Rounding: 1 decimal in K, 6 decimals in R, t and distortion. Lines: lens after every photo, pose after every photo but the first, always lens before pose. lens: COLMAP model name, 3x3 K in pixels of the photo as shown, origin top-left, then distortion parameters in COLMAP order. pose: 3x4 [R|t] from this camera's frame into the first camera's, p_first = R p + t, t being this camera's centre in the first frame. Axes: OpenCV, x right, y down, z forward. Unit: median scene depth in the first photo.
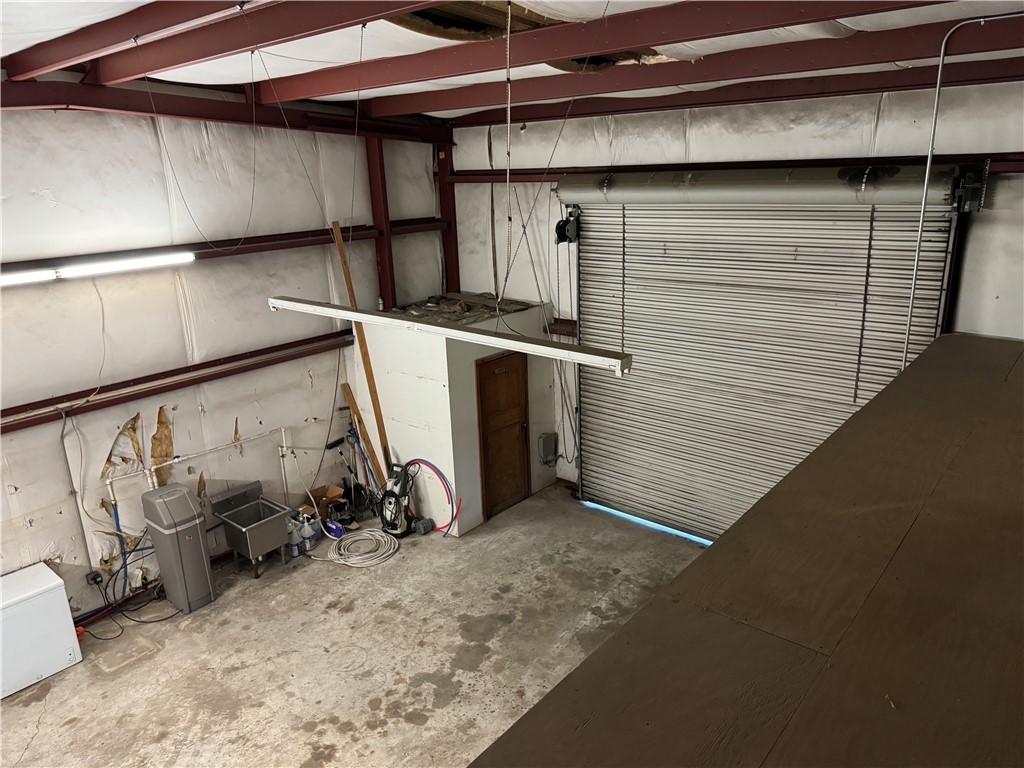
lens RADIAL K [[722.5, 0, 512.0], [0, 722.5, 384.0], [0, 0, 1]] dist [0.121636, -0.186381]
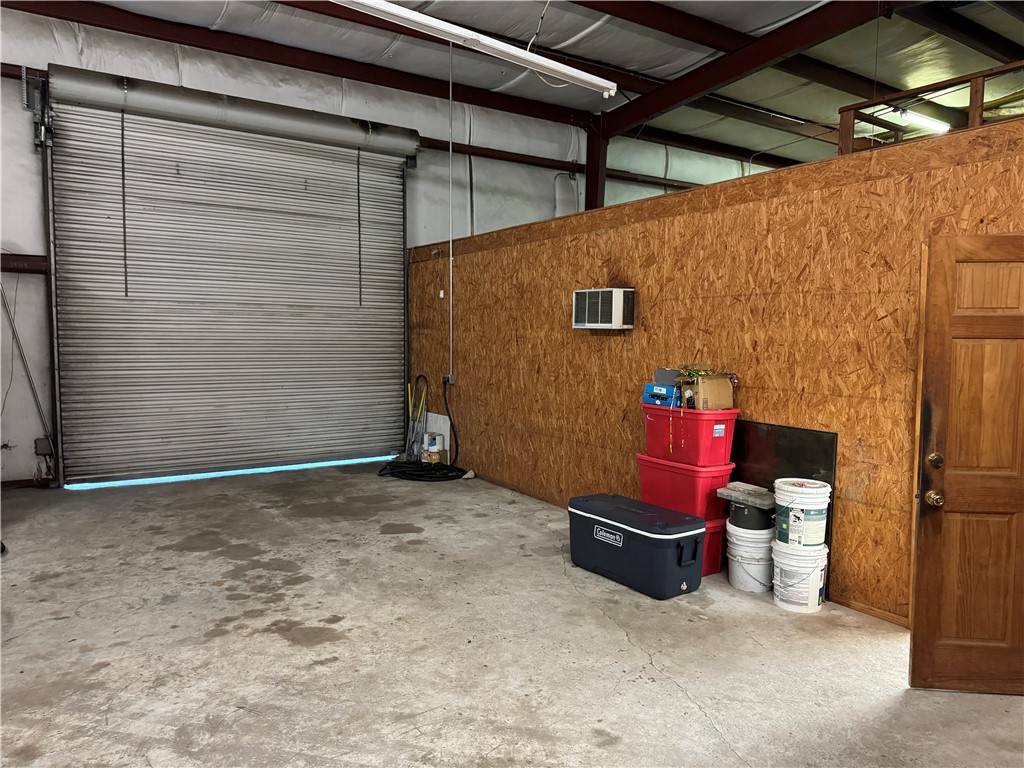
lens RADIAL K [[712.3, 0, 508.9], [0, 712.3, 383.5], [0, 0, 1]] dist [0.113285, -0.169148]
pose [[0.283945, -0.027515, 0.958446, -0.648753], [0.260483, 0.964209, -0.049489, 0.276323], [-0.922781, 0.263711, 0.280949, 0.406500]]
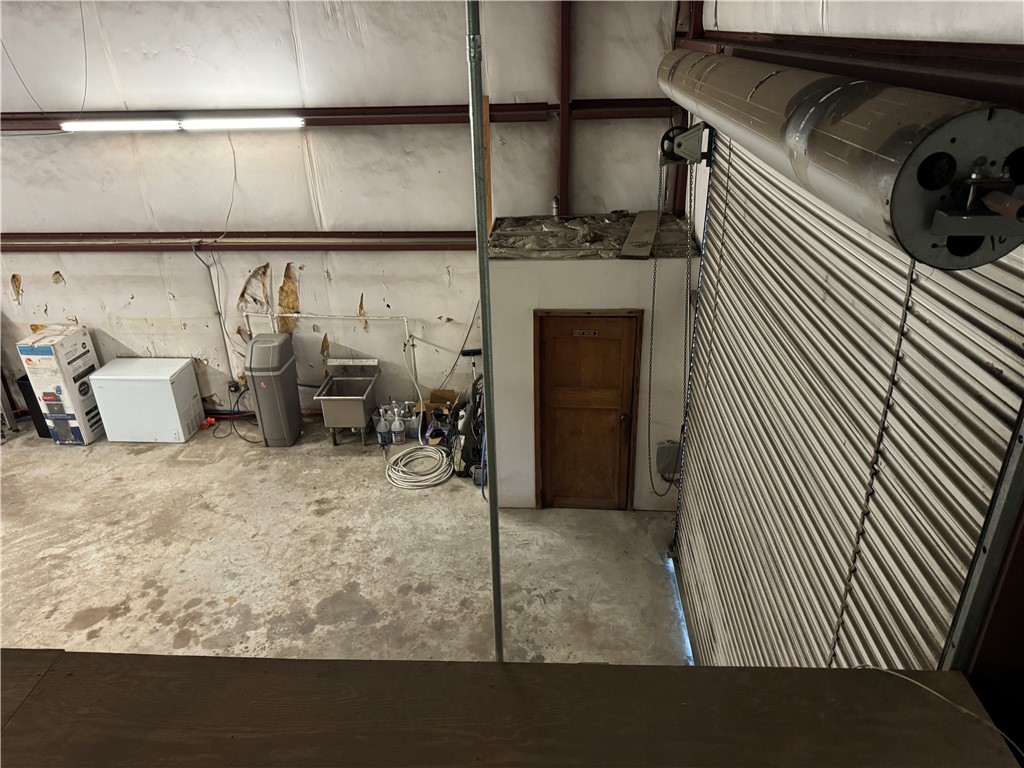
lens RADIAL K [[722.5, 0, 512.0], [0, 722.5, 384.0], [0, 0, 1]] dist [0.121636, -0.186381]
pose [[0.596744, 0.369340, -0.712380, 0.558236], [-0.230432, 0.929259, 0.288755, -0.192678], [0.768634, -0.008158, 0.639637, 0.569478]]
